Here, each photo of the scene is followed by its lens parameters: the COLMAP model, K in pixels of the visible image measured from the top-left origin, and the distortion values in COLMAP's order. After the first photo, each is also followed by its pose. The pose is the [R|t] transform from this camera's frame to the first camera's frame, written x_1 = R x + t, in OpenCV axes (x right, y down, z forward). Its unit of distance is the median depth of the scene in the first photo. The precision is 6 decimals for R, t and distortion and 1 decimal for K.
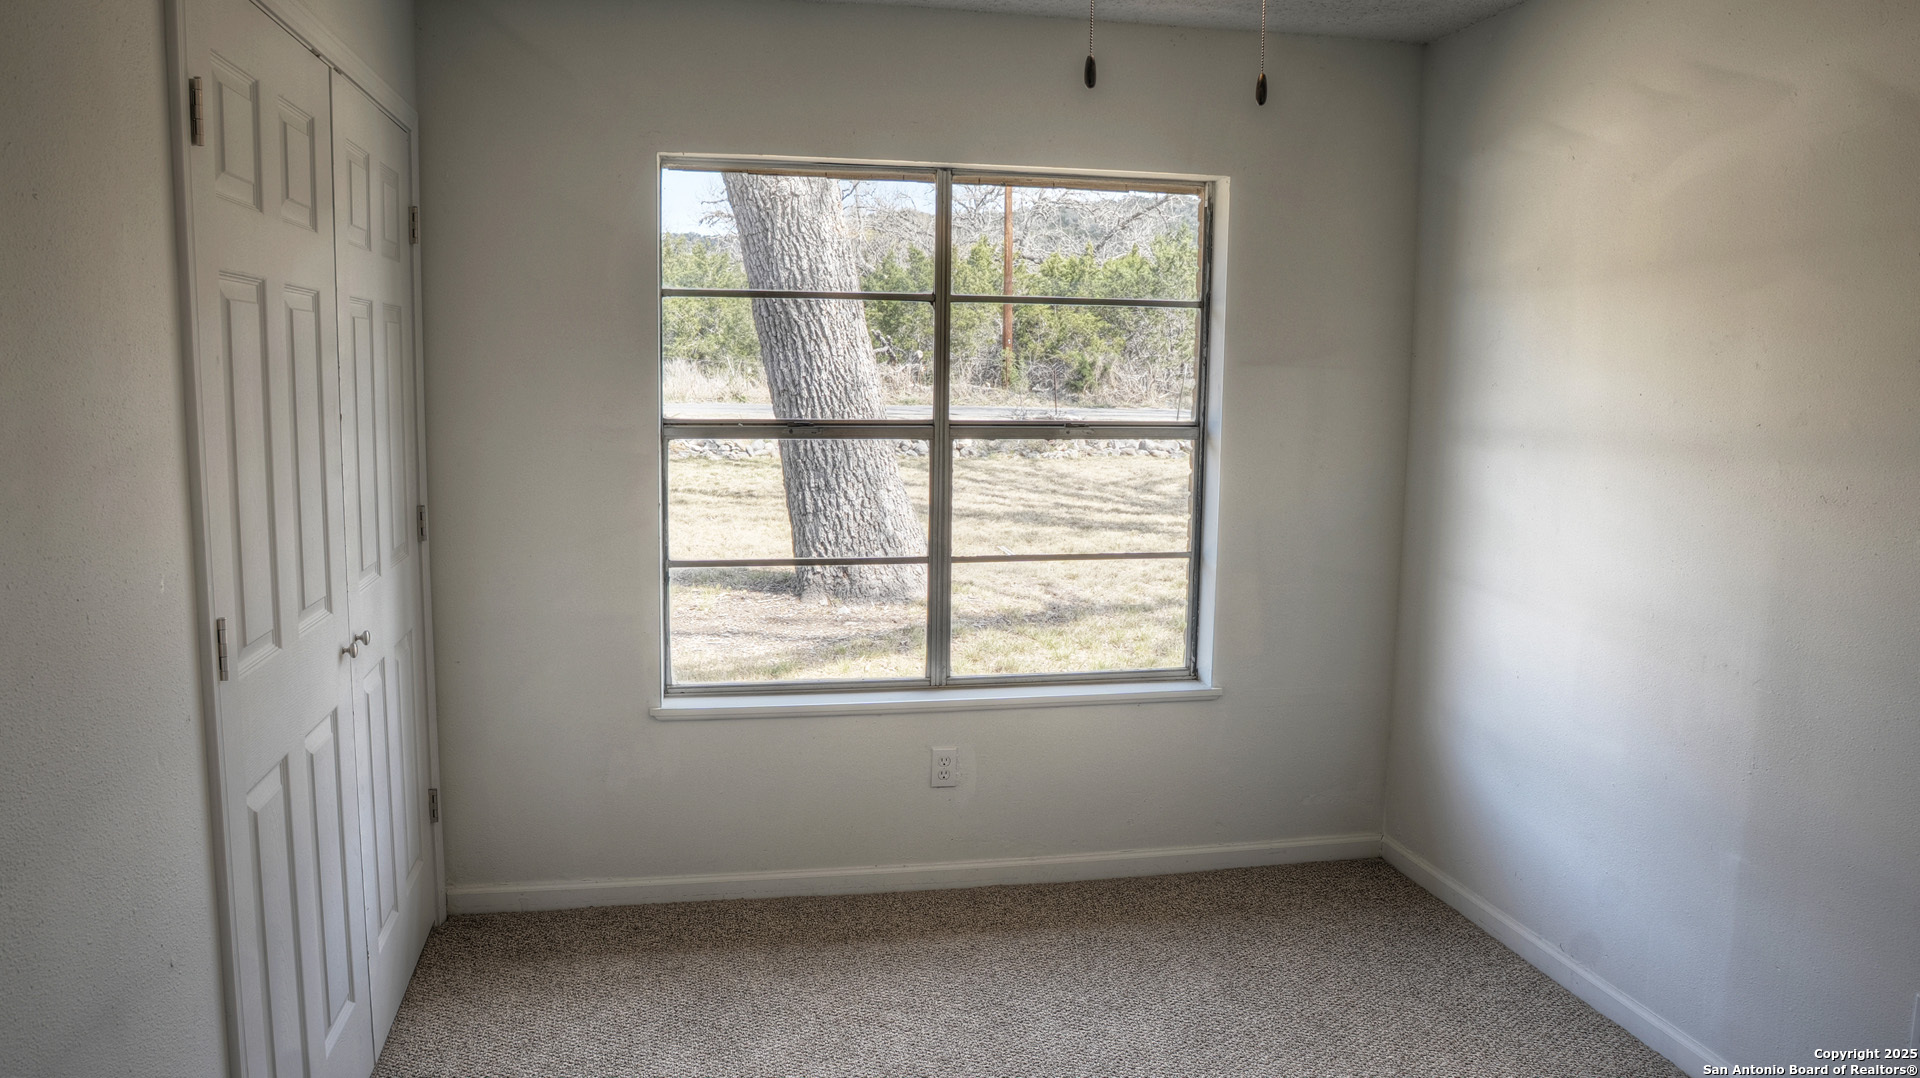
lens RADIAL K [[1346.6, 0, 1005.1], [0, 1346.6, 518.0], [0, 0, 1]] dist [-0.108927, 0.068461]
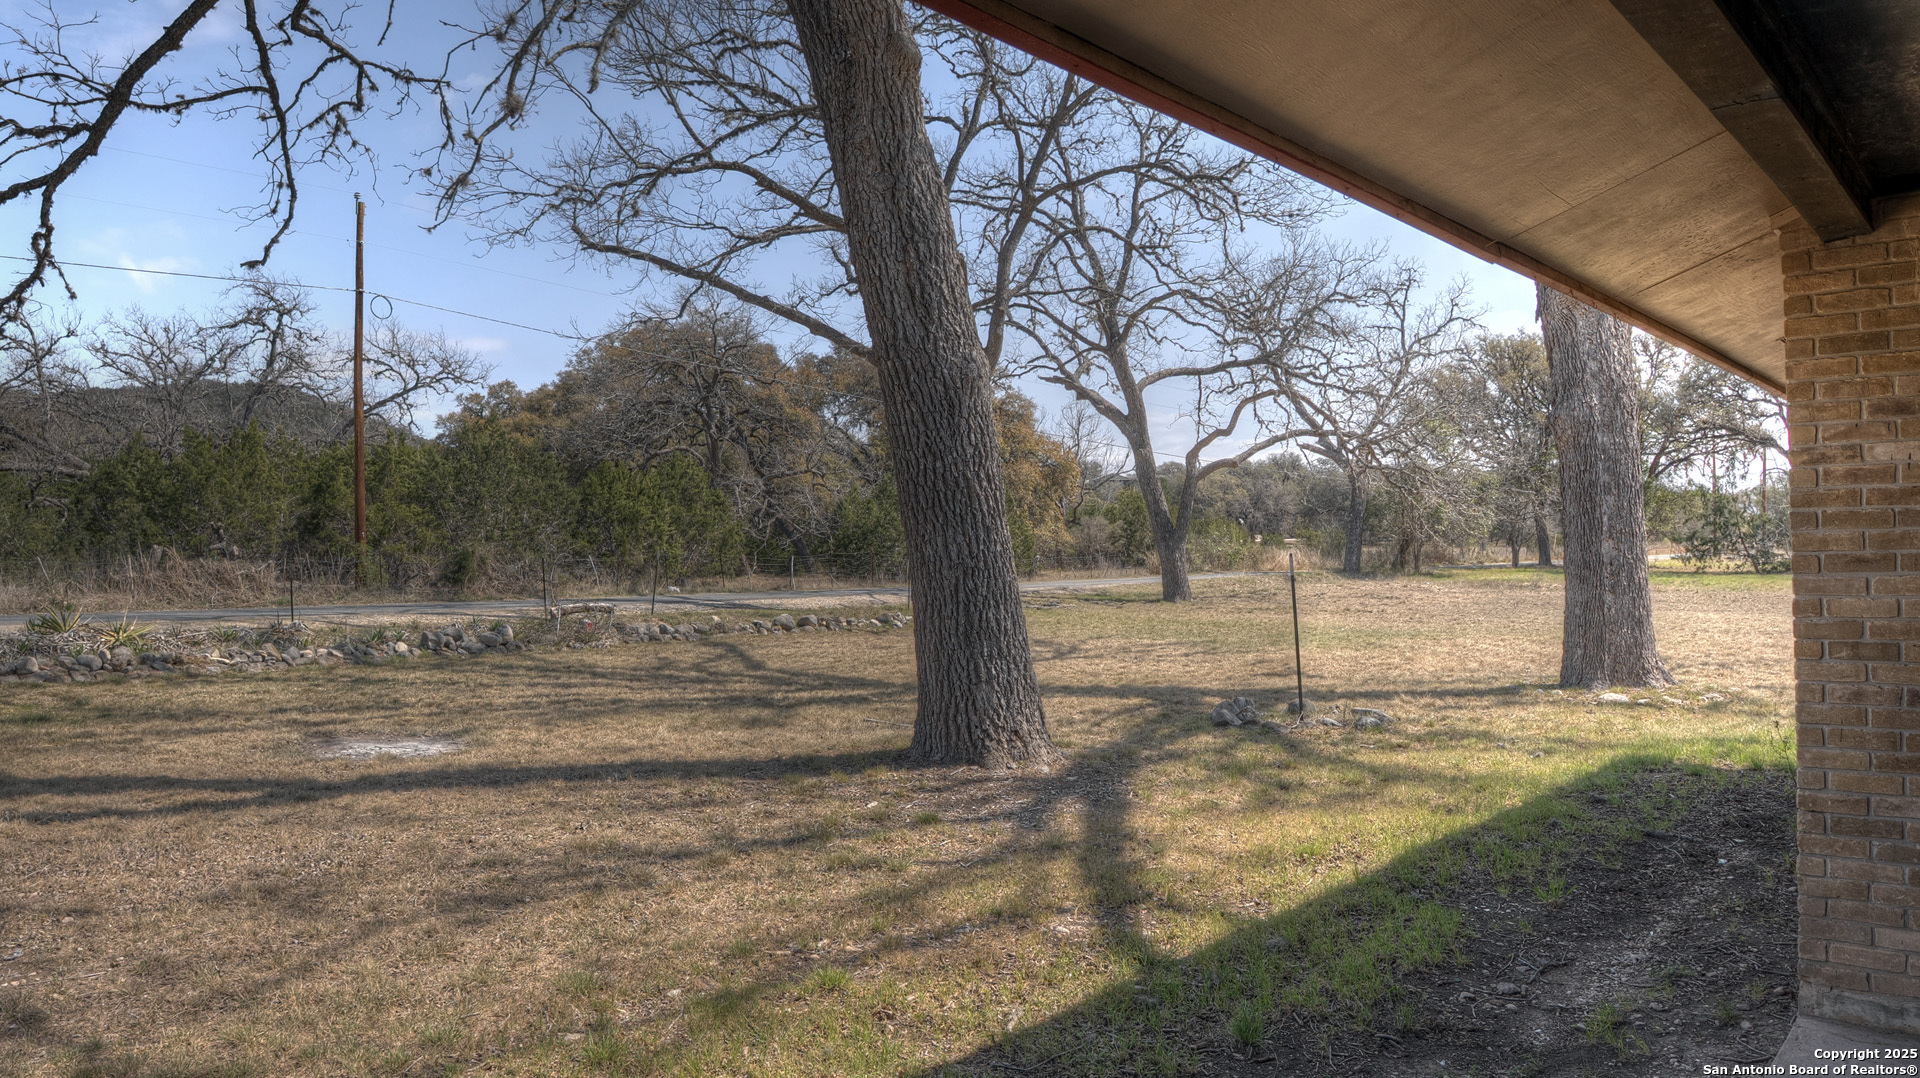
lens RADIAL K [[1346.6, 0, 951.8], [0, 1346.6, 537.4], [0, 0, 1]] dist [-0.108927, 0.068461]
pose [[0.830502, -0.026597, 0.556380, -0.147270], [0.097025, 0.990497, -0.097478, -0.003016], [-0.548500, 0.134938, 0.825190, 0.030420]]
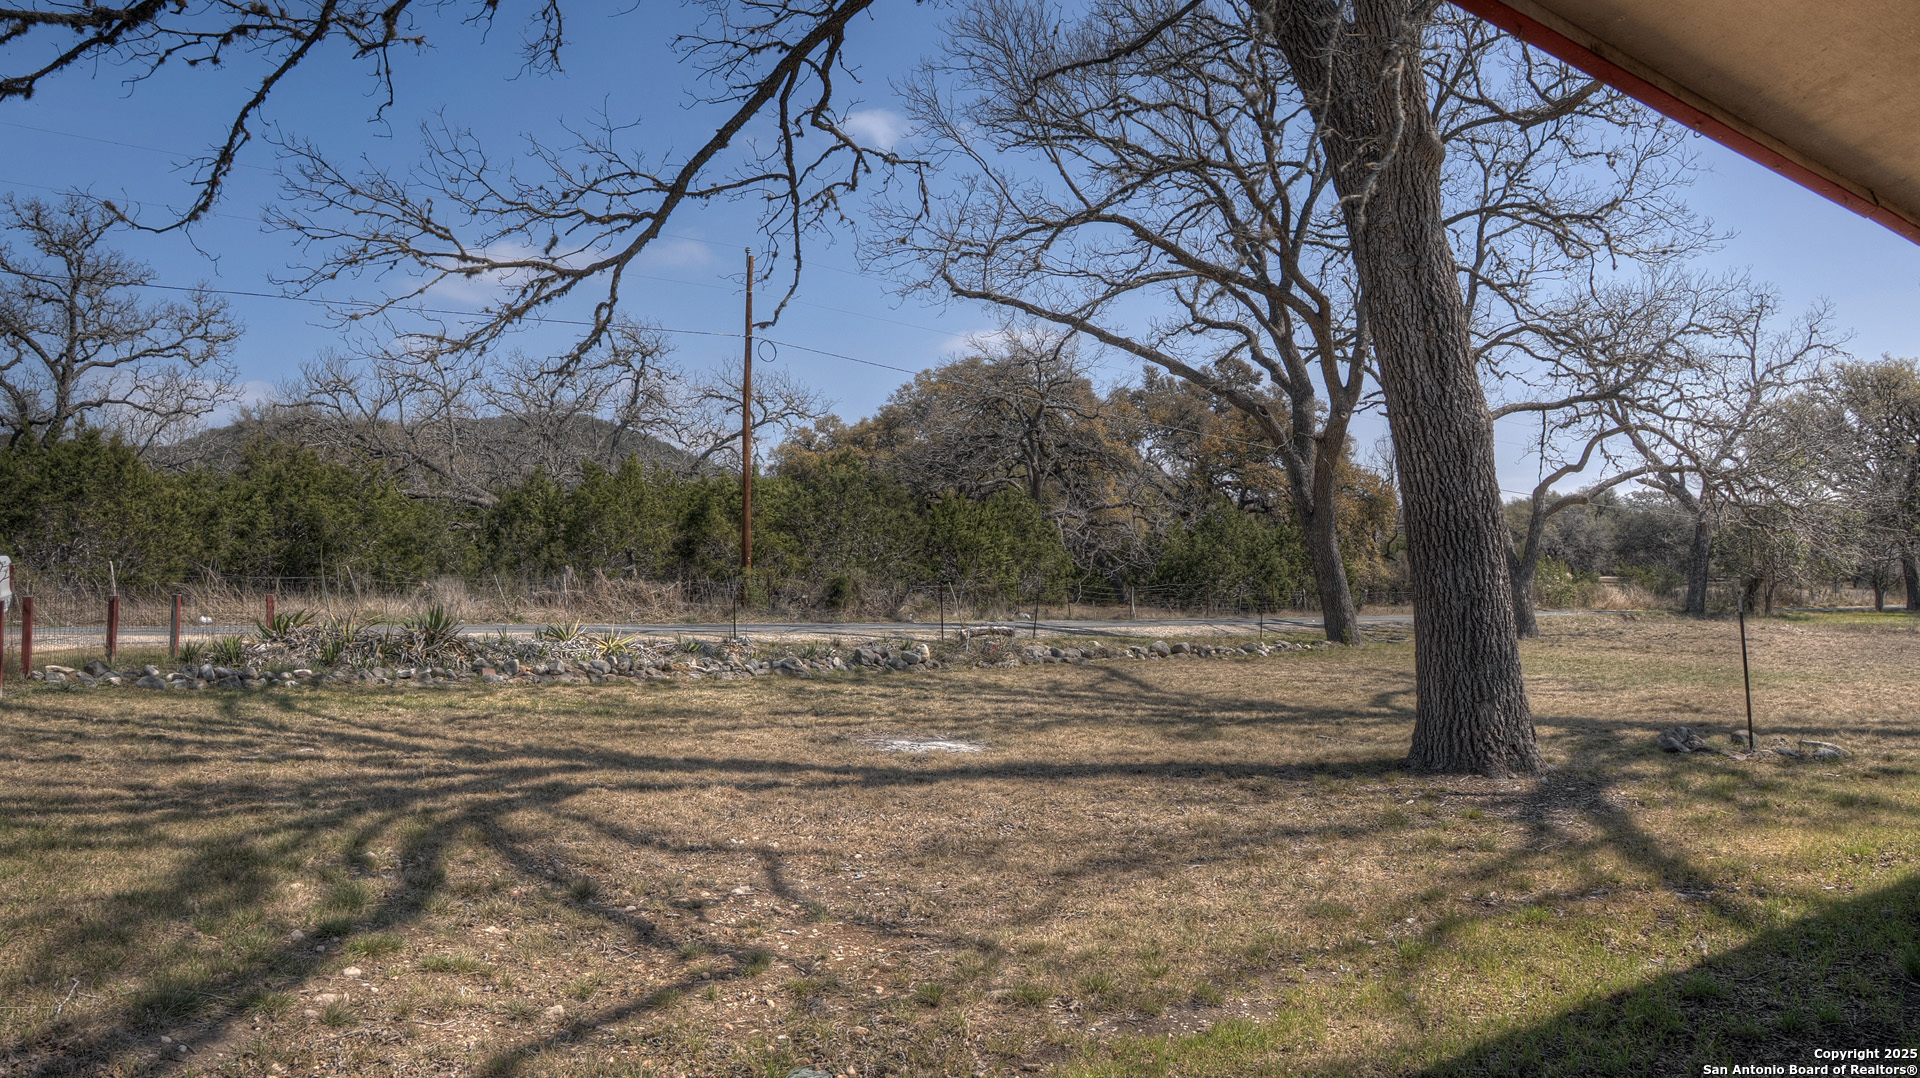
lens RADIAL K [[1346.6, 0, 951.1], [0, 1346.6, 534.6], [0, 0, 1]] dist [-0.108927, 0.068461]
pose [[0.927158, -0.003124, 0.374656, -0.200213], [0.059215, 0.988619, -0.138297, -0.002913], [-0.369960, 0.150408, 0.916791, 0.021389]]
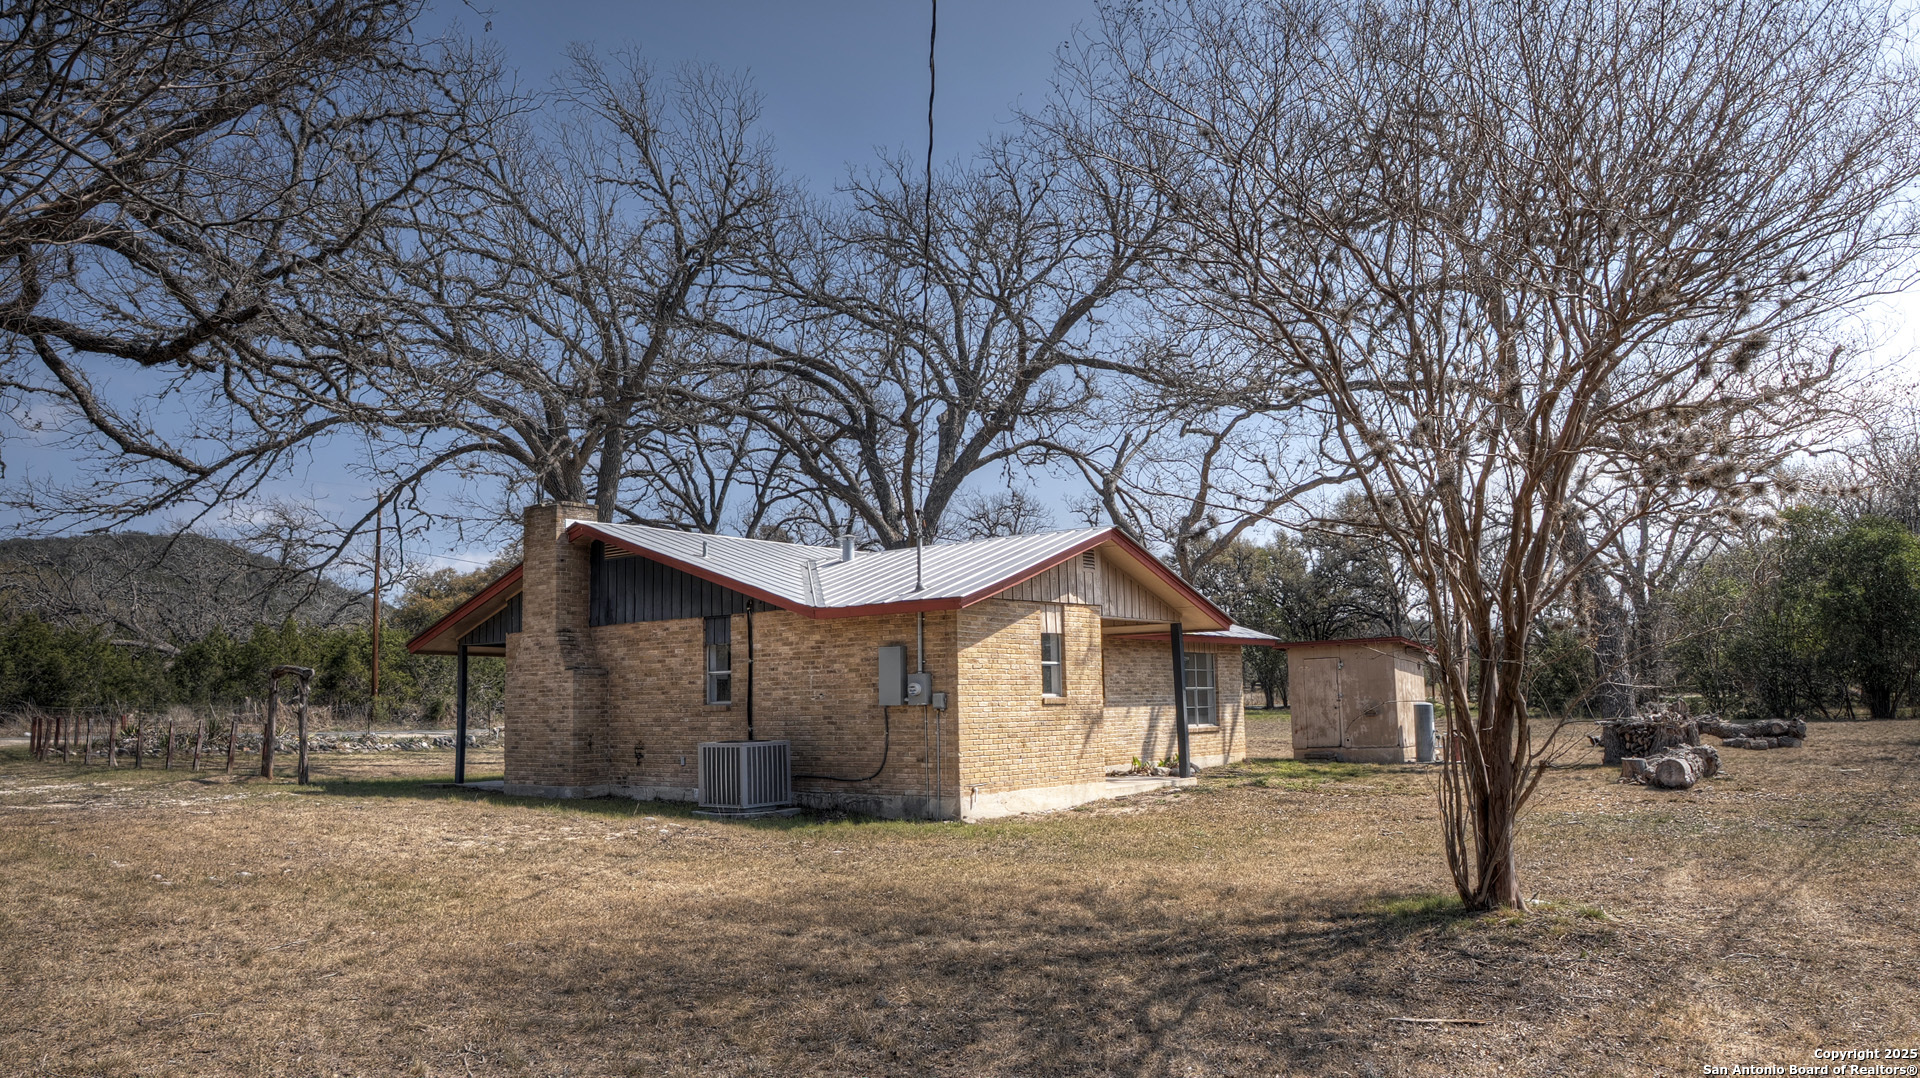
lens RADIAL K [[1346.6, 0, 961.8], [0, 1346.6, 530.6], [0, 0, 1]] dist [-0.108927, 0.068461]
pose [[0.795072, 0.038010, 0.605323, -0.321375], [0.109394, 0.972679, -0.204764, 0.056471], [-0.596568, 0.229021, 0.769192, -0.474234]]
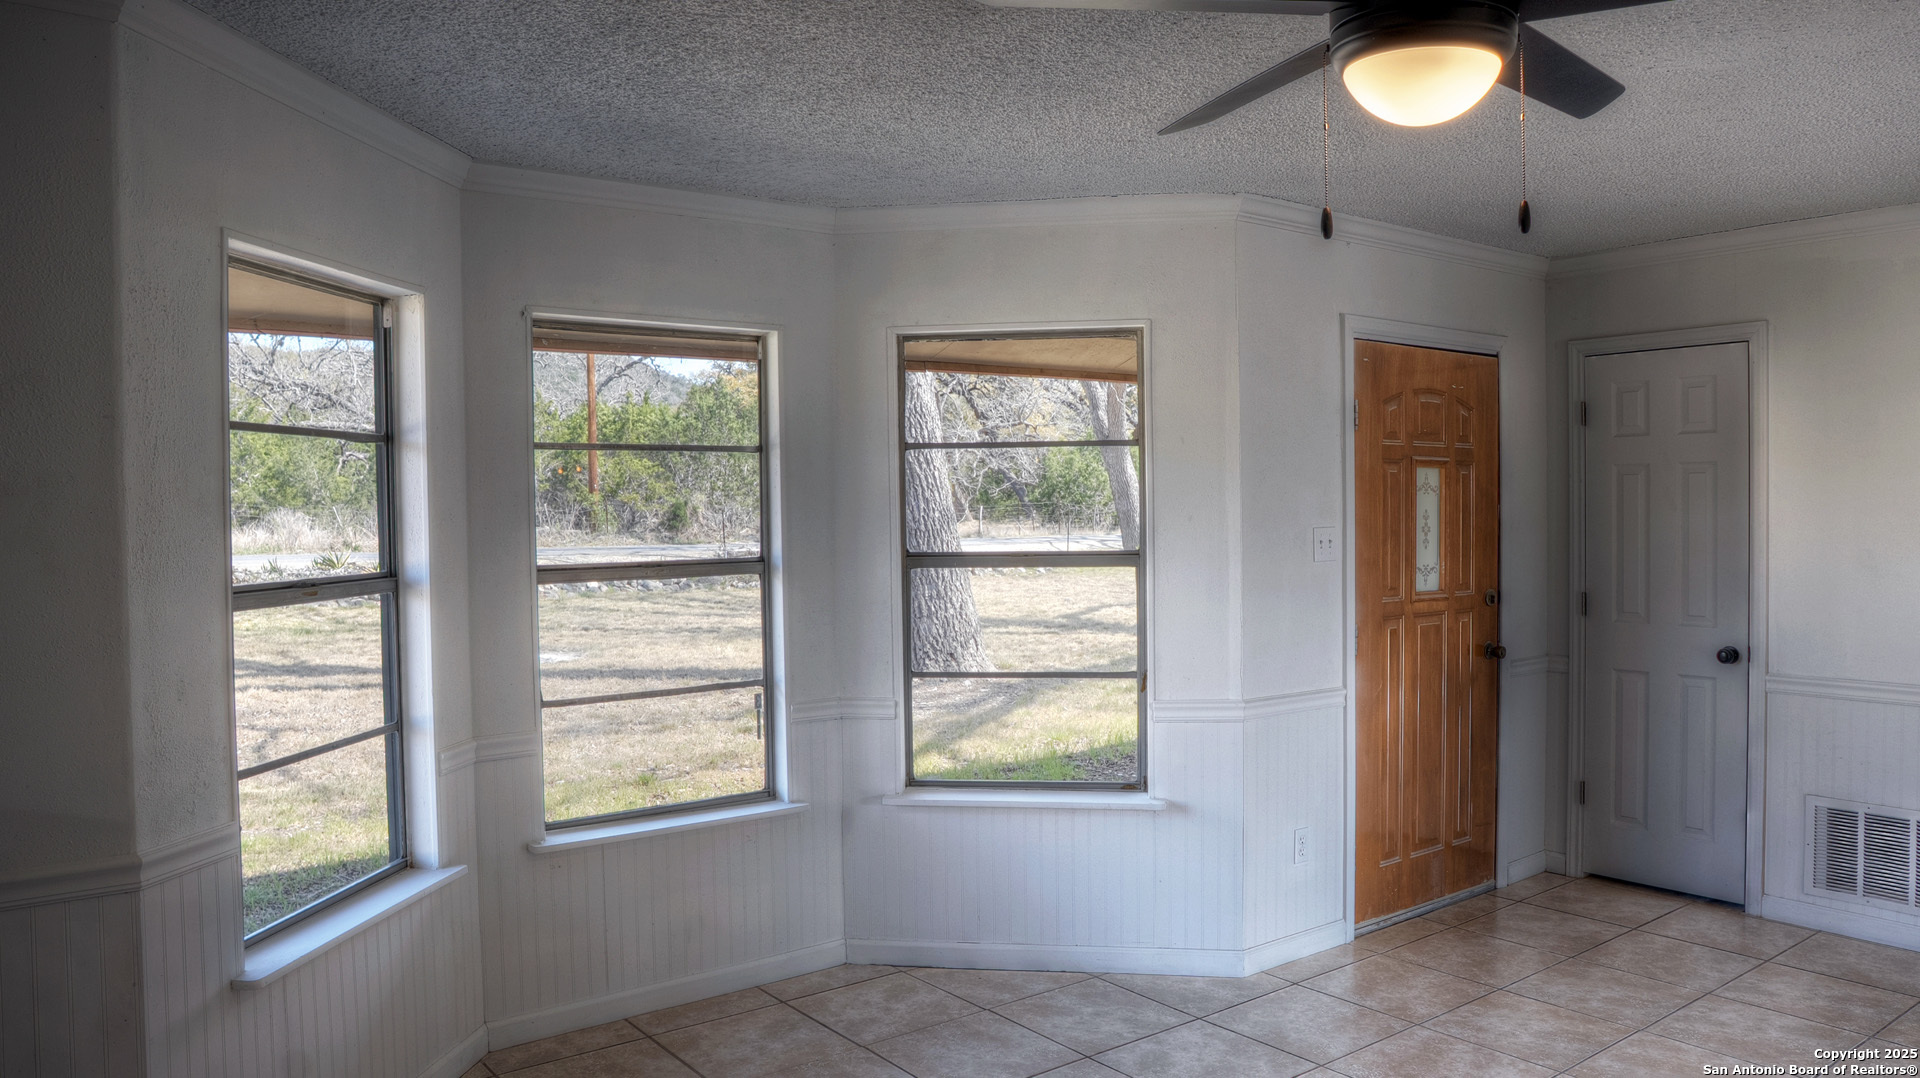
lens RADIAL K [[1346.6, 0, 944.9], [0, 1346.6, 549.5], [0, 0, 1]] dist [-0.108927, 0.068461]
pose [[0.925762, -0.041445, 0.375829, -0.127481], [0.071125, 0.995319, -0.065438, 0.004073], [-0.371357, 0.087310, 0.924376, -0.054270]]
